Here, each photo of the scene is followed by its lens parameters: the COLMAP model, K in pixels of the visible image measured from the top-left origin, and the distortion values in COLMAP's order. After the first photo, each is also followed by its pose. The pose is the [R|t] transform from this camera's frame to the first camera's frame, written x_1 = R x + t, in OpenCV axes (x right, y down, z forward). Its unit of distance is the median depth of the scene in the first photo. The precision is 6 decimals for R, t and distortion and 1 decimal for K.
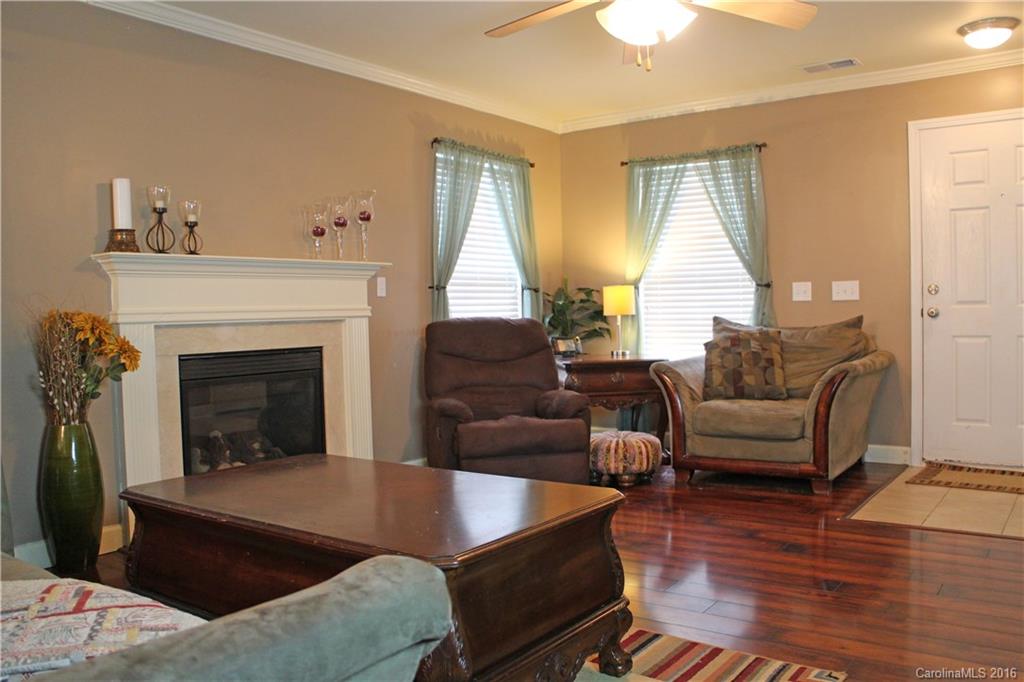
lens RADIAL K [[841.2, 0, 516.8], [0, 841.2, 341.1], [0, 0, 1]] dist [-0.159619, 0.114115]
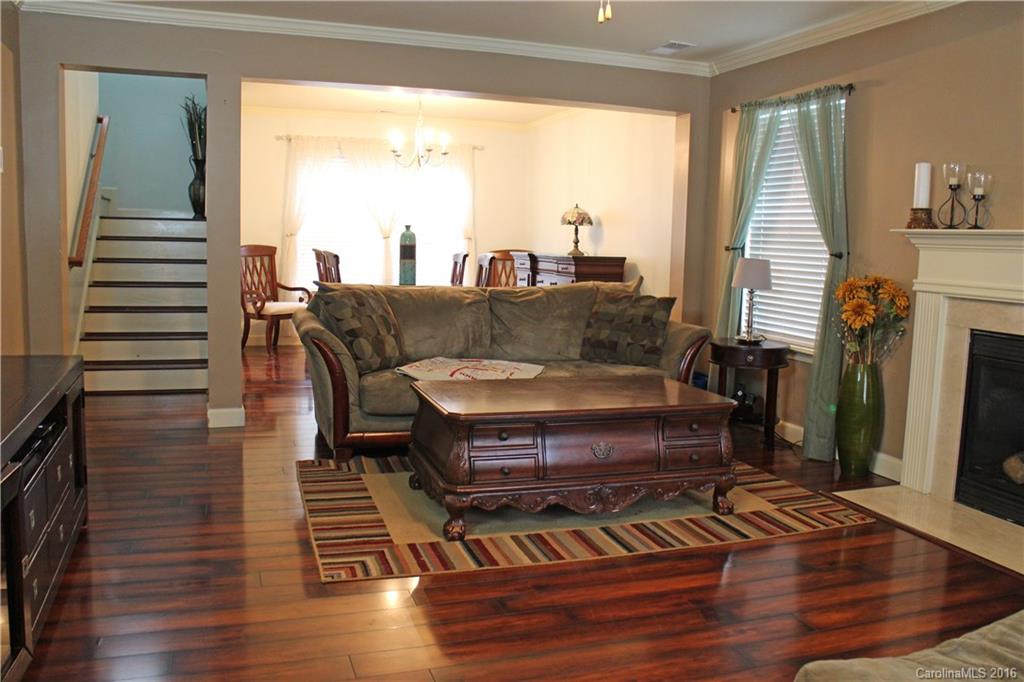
lens RADIAL K [[841.2, 0, 516.8], [0, 841.2, 341.1], [0, 0, 1]] dist [-0.159619, 0.114115]
pose [[-0.571750, 0.103256, -0.813905, 0.751736], [-0.045100, 0.986593, 0.156846, -0.103649], [0.819188, 0.126384, -0.559427, 1.159093]]
